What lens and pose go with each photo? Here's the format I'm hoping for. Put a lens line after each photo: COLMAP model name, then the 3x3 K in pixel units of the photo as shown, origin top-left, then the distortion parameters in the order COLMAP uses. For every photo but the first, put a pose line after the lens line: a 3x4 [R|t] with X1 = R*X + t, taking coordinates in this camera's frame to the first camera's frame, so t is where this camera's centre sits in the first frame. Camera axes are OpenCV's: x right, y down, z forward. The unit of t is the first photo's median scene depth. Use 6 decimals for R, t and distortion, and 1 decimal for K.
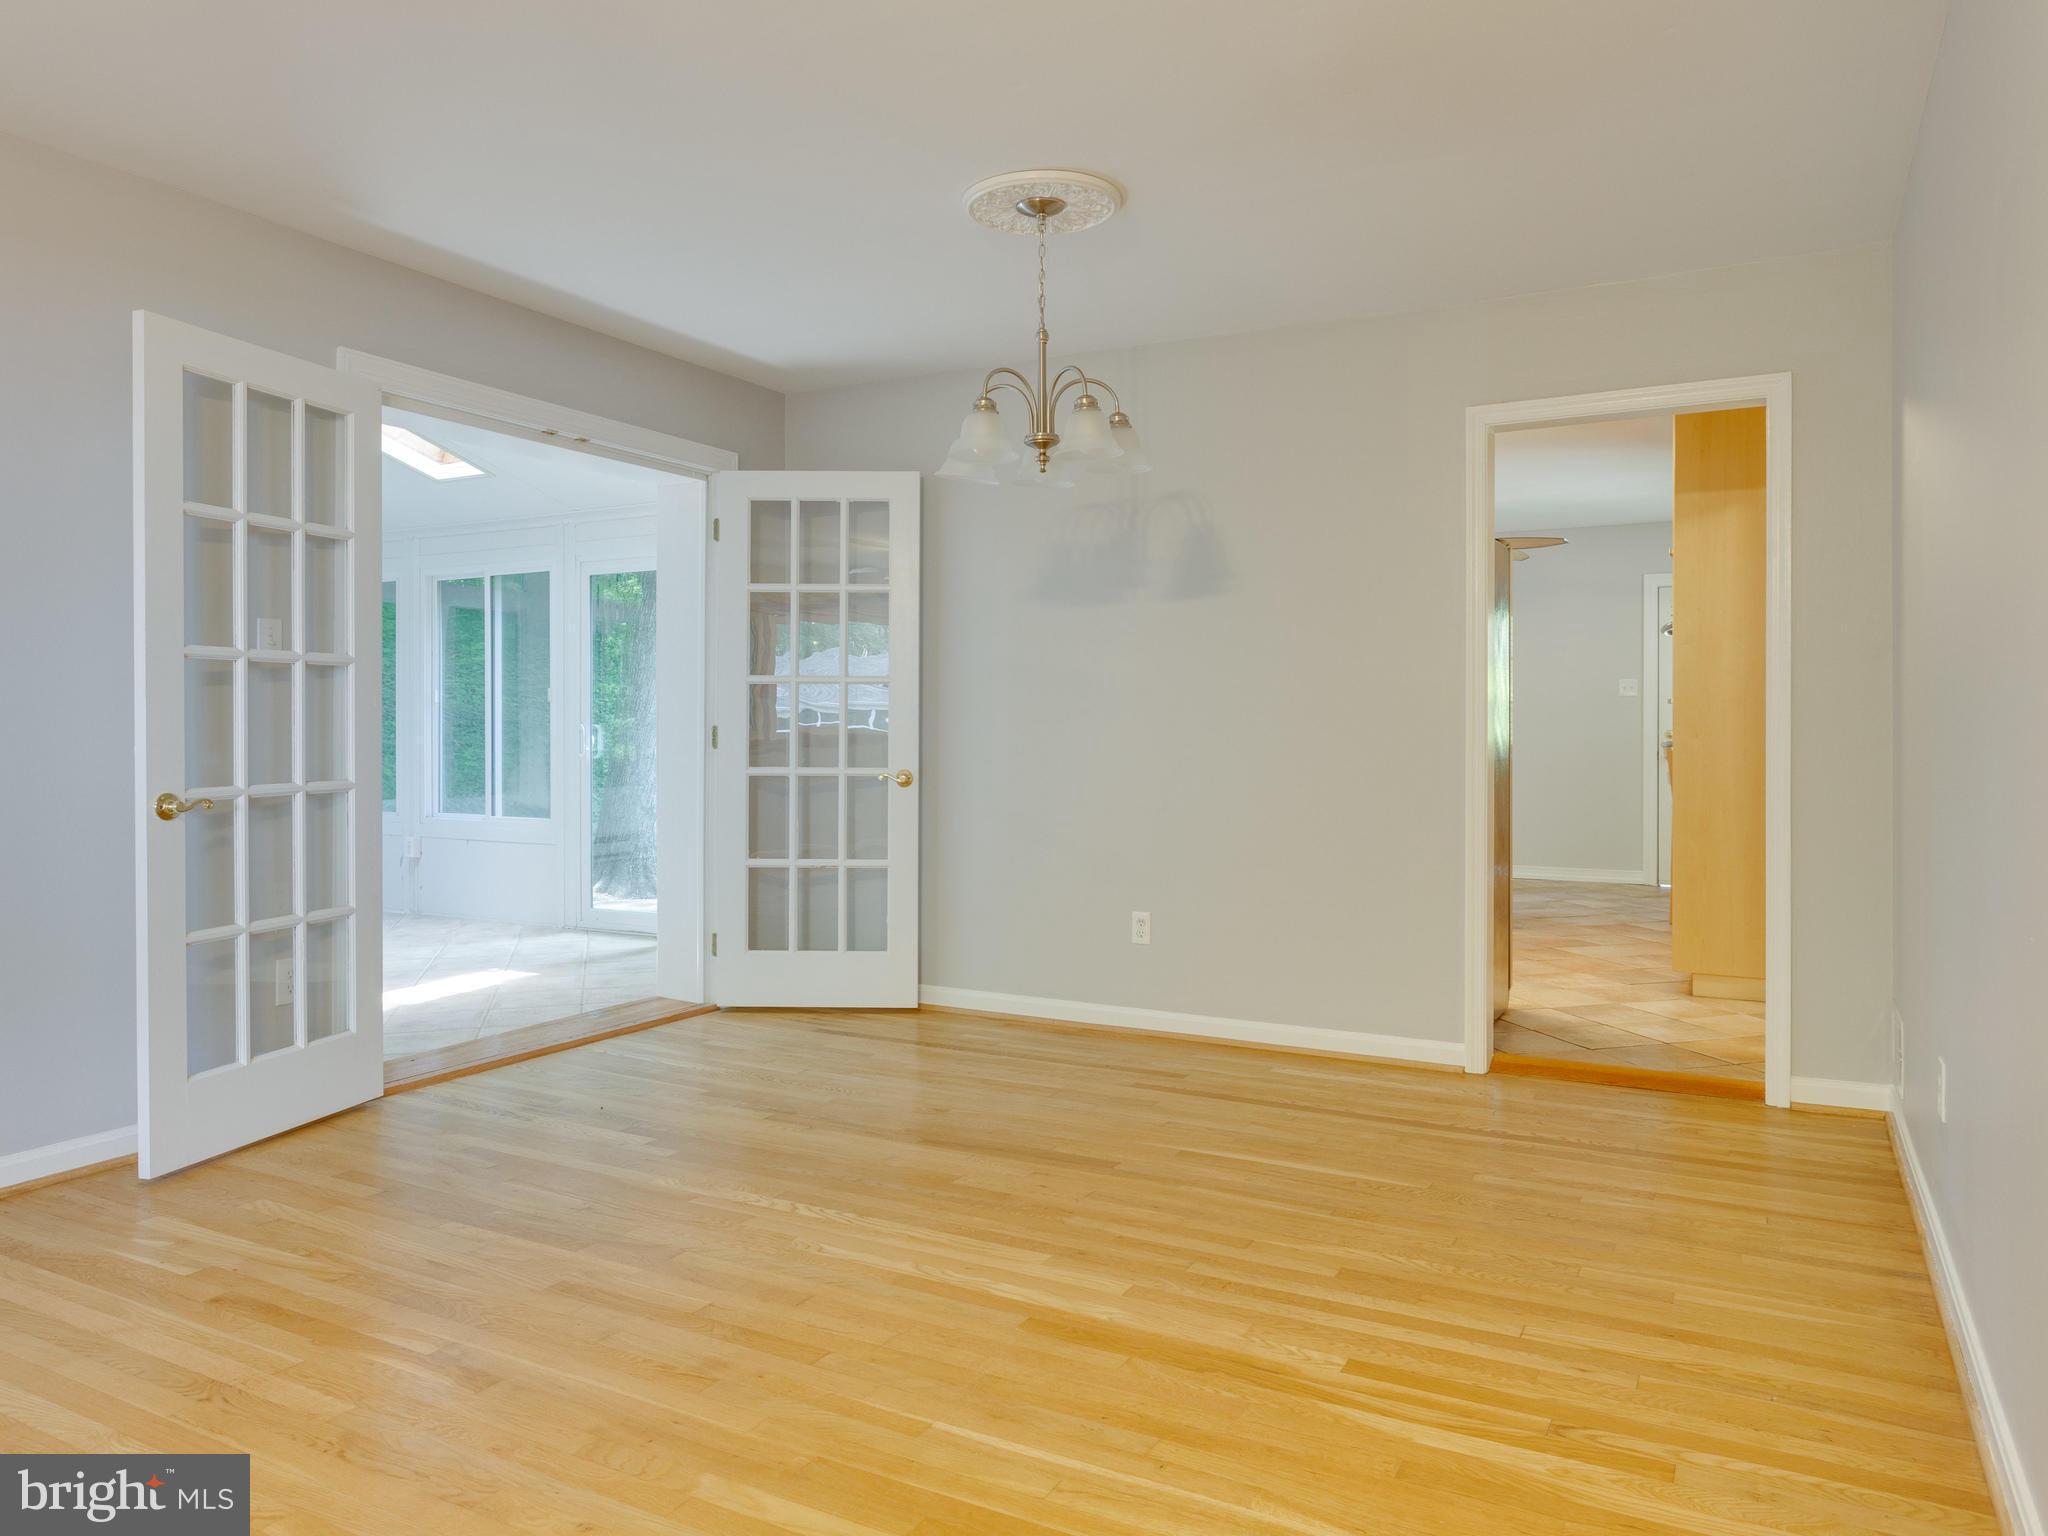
lens RADIAL K [[1418.1, 0, 1025.1], [0, 1418.1, 735.0], [0, 0, 1]] dist [-0.010295, 0.001005]
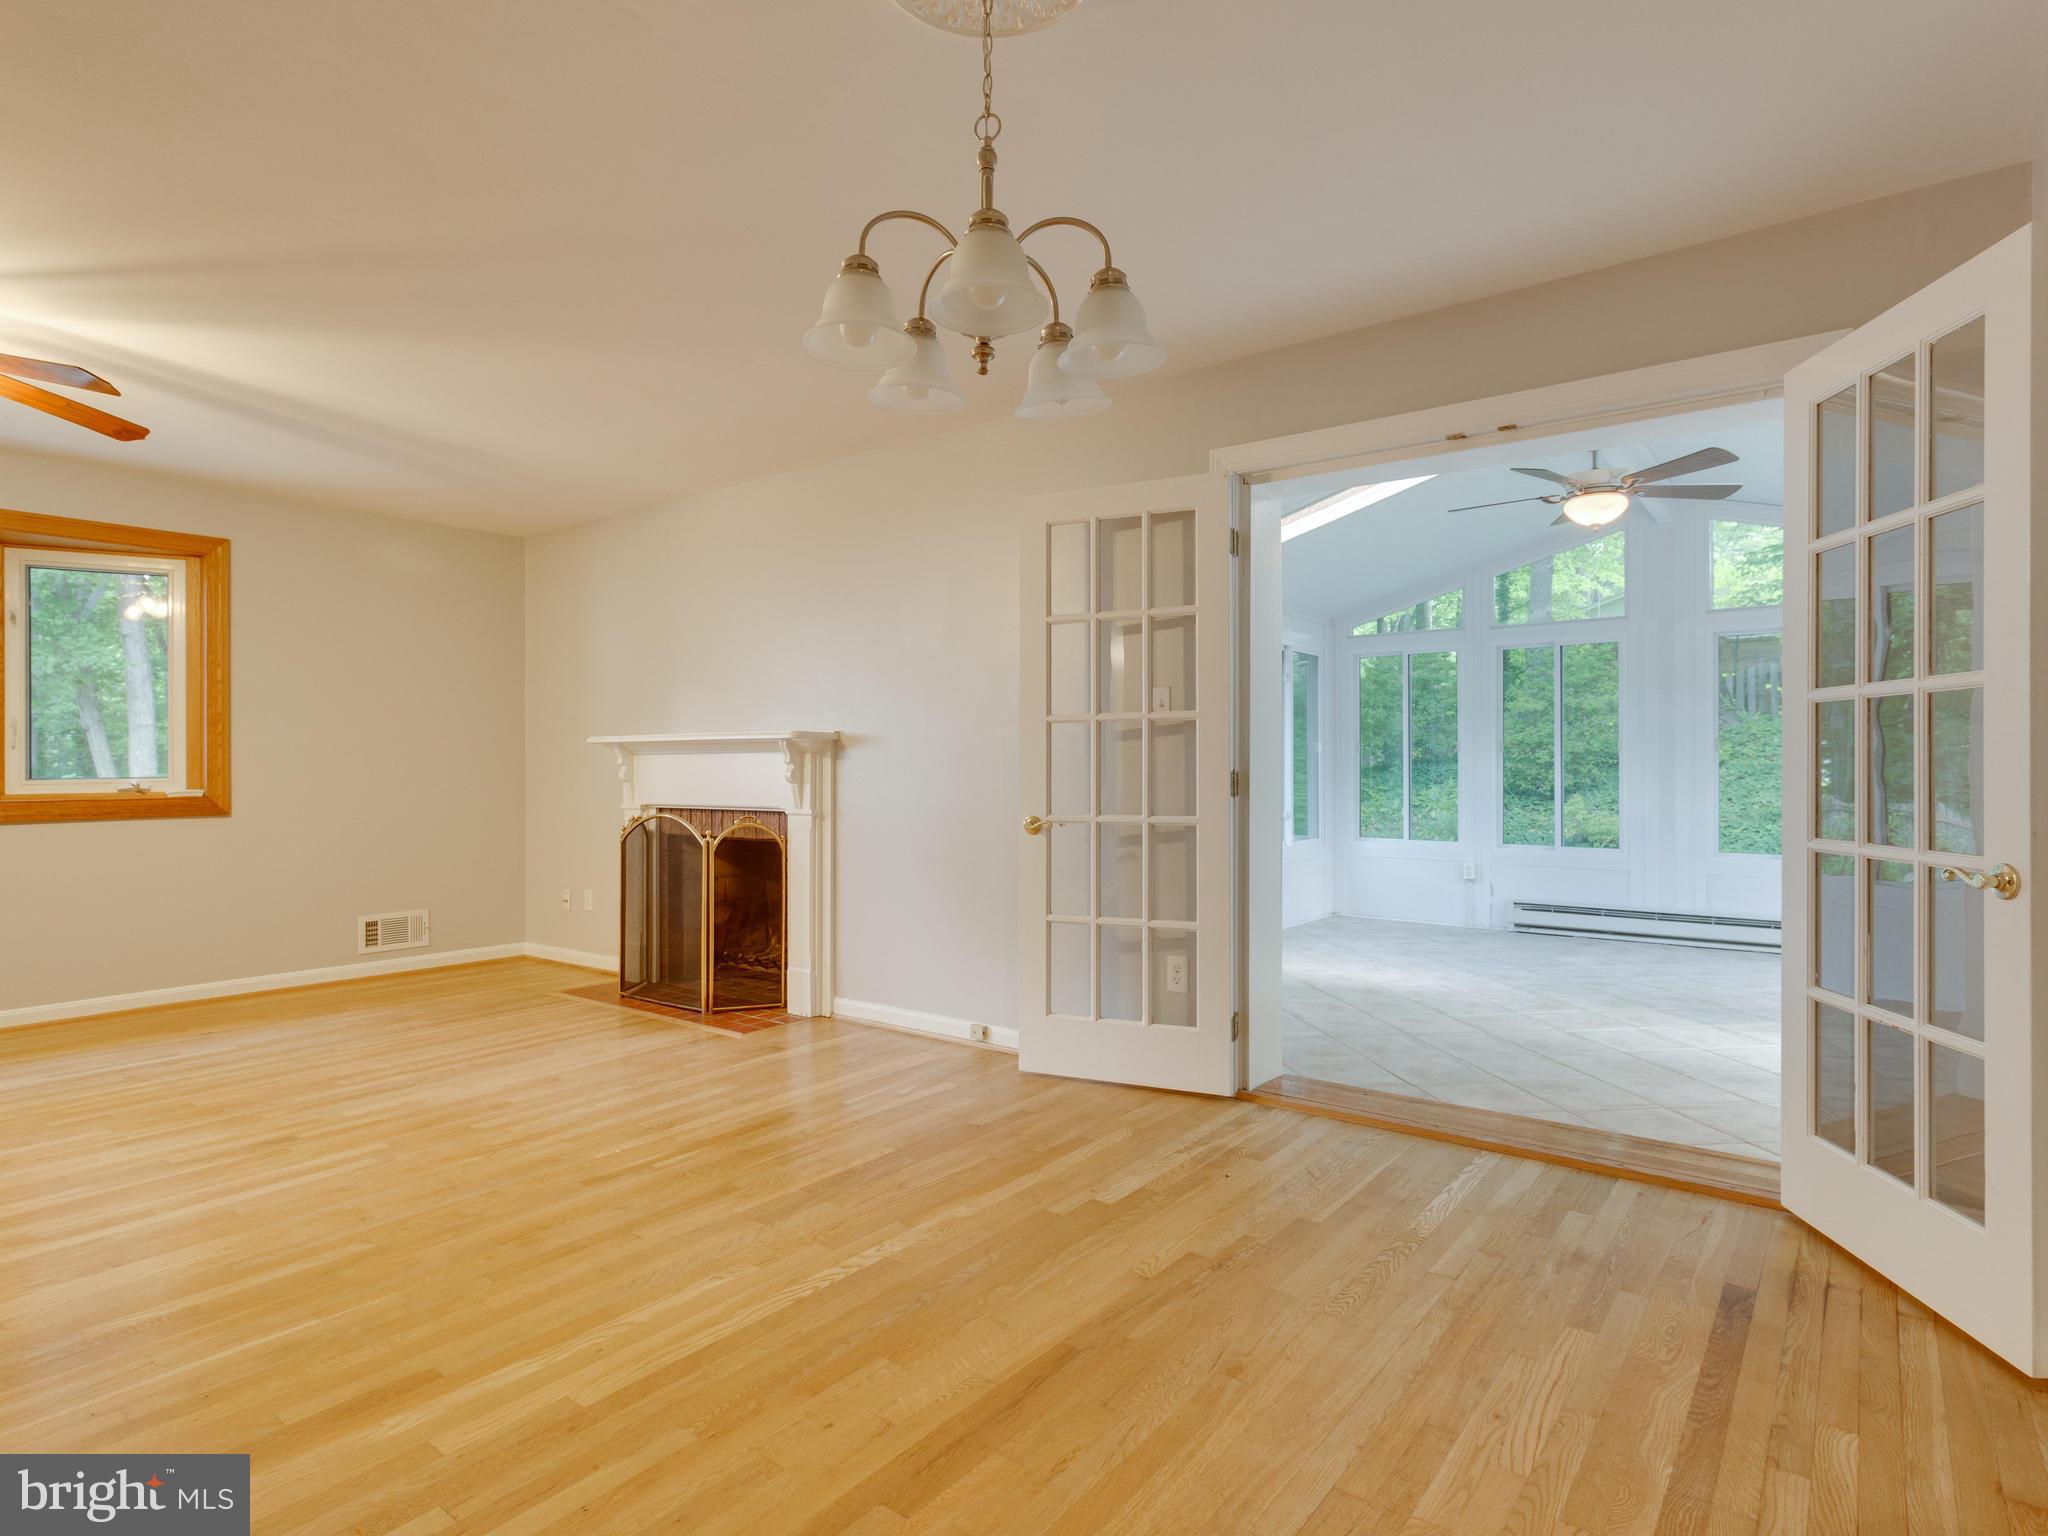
lens RADIAL K [[1094.9, 0, 1014.8], [0, 1094.9, 770.4], [0, 0, 1]] dist [0.004740, 0.001817]
pose [[-0.167261, -0.001385, -0.985912, 0.551824], [-0.004449, 0.999990, -0.000650, -0.006981], [0.985903, 0.004278, -0.167266, 1.218039]]
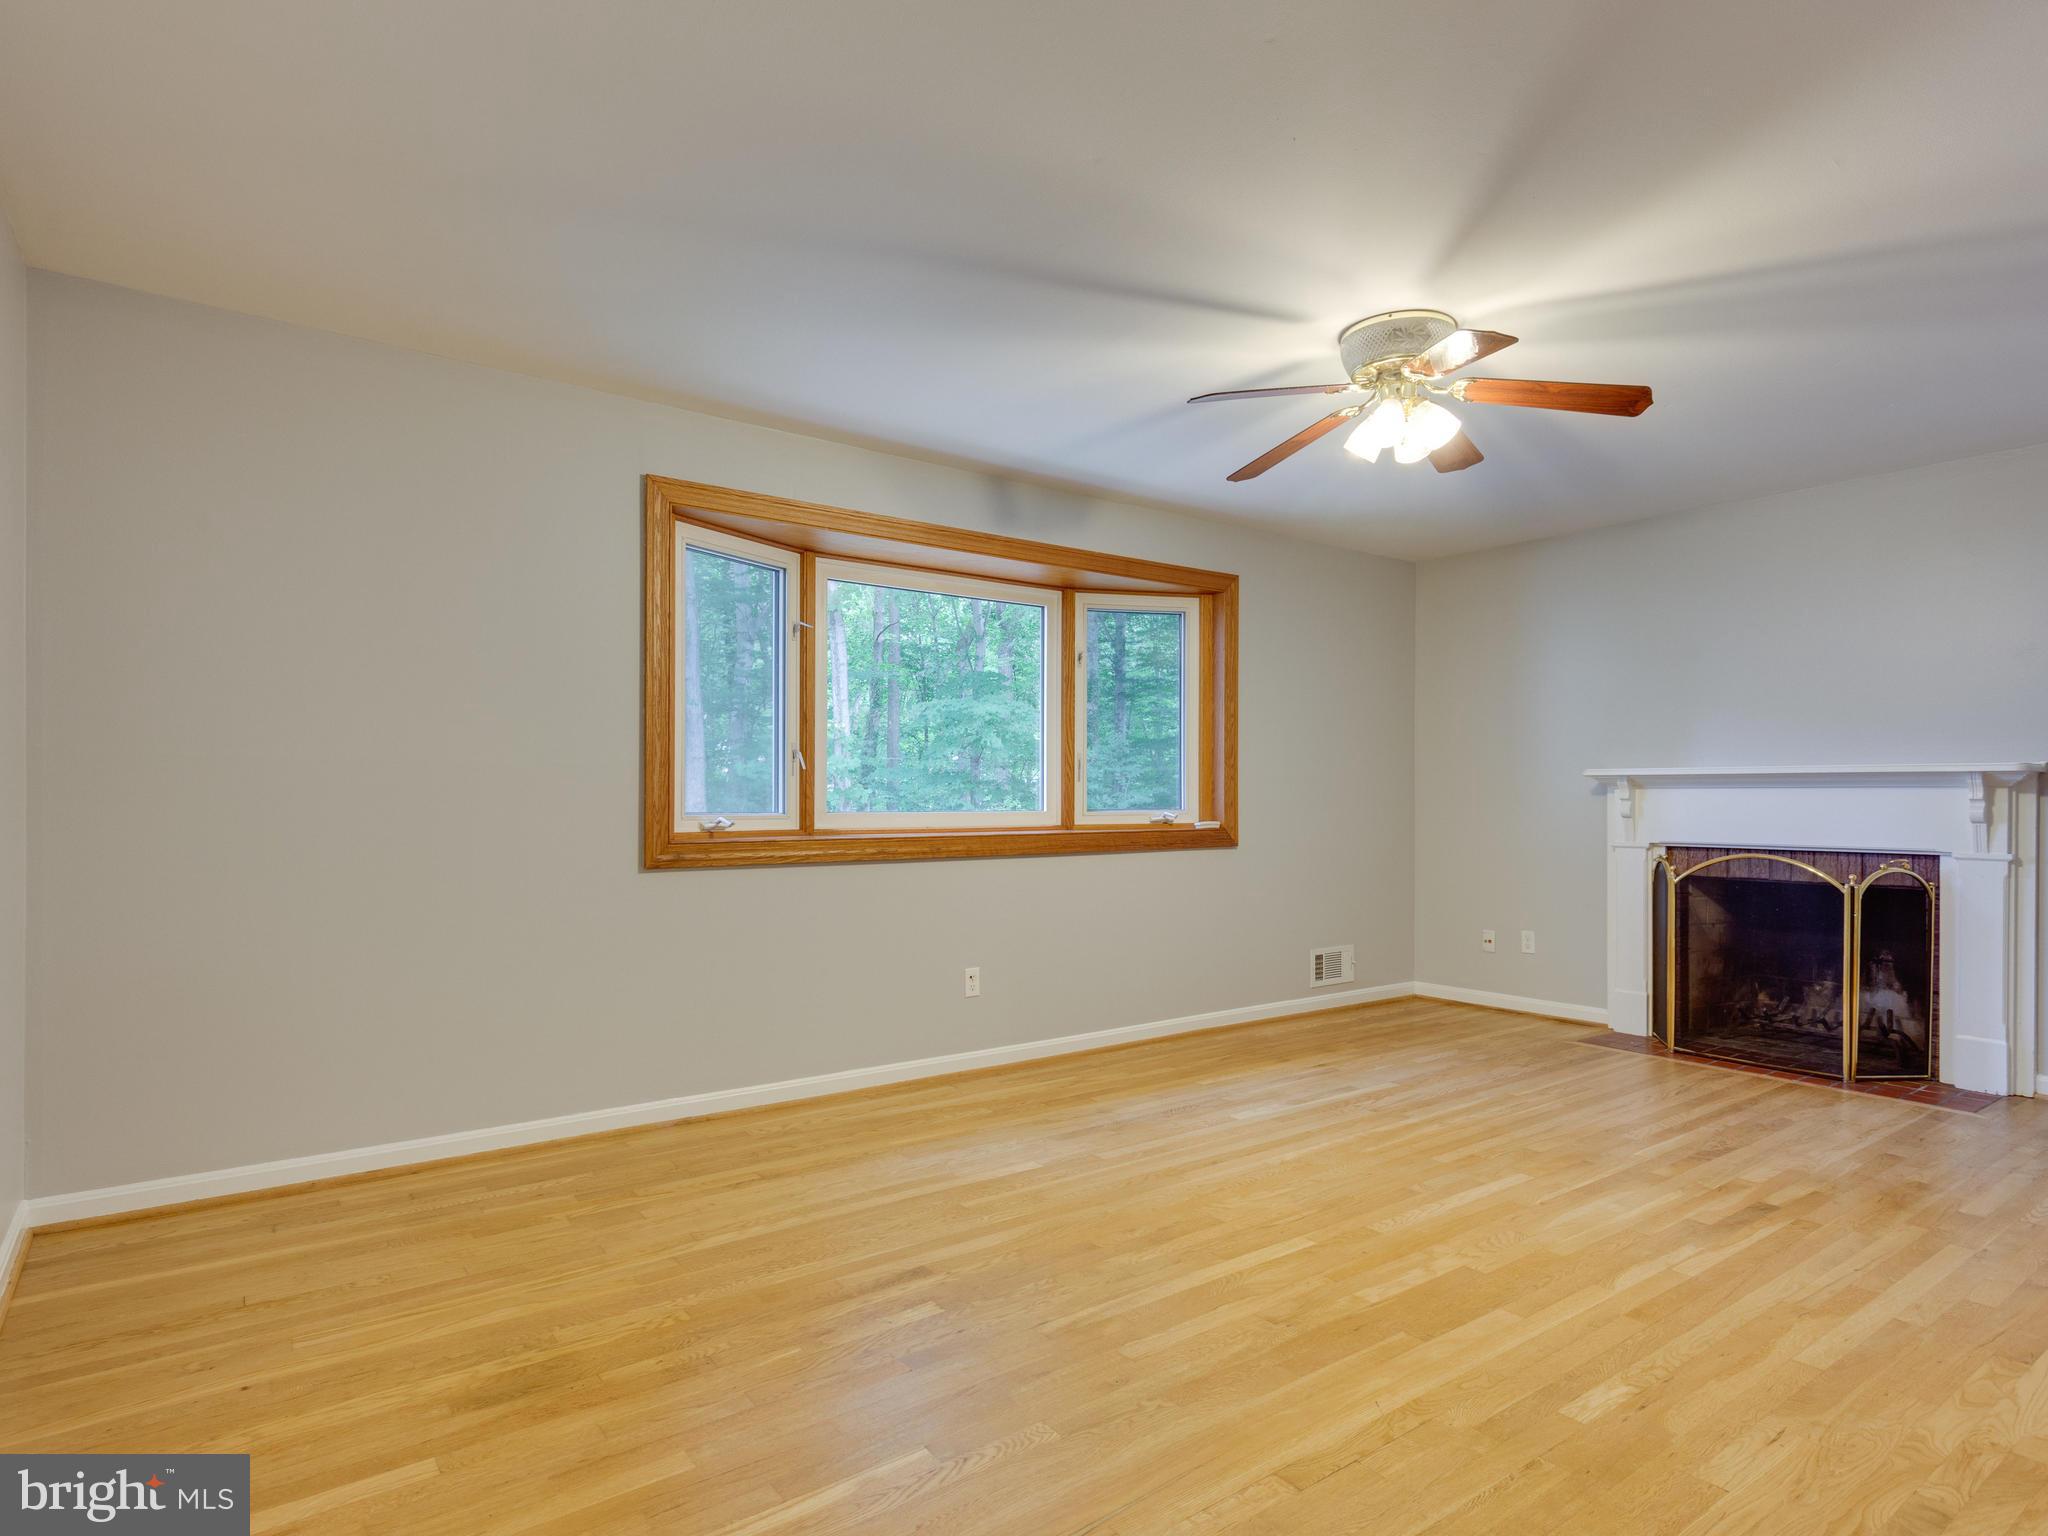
lens RADIAL K [[1106.2, 0, 1019.9], [0, 1106.2, 800.2], [0, 0, 1]] dist [-0.001406, -0.000519]
pose [[-0.435331, -0.003160, -0.900265, 0.795671], [-0.011583, 0.999931, 0.002091, -0.006507], [0.900196, 0.011338, -0.435338, 0.217115]]
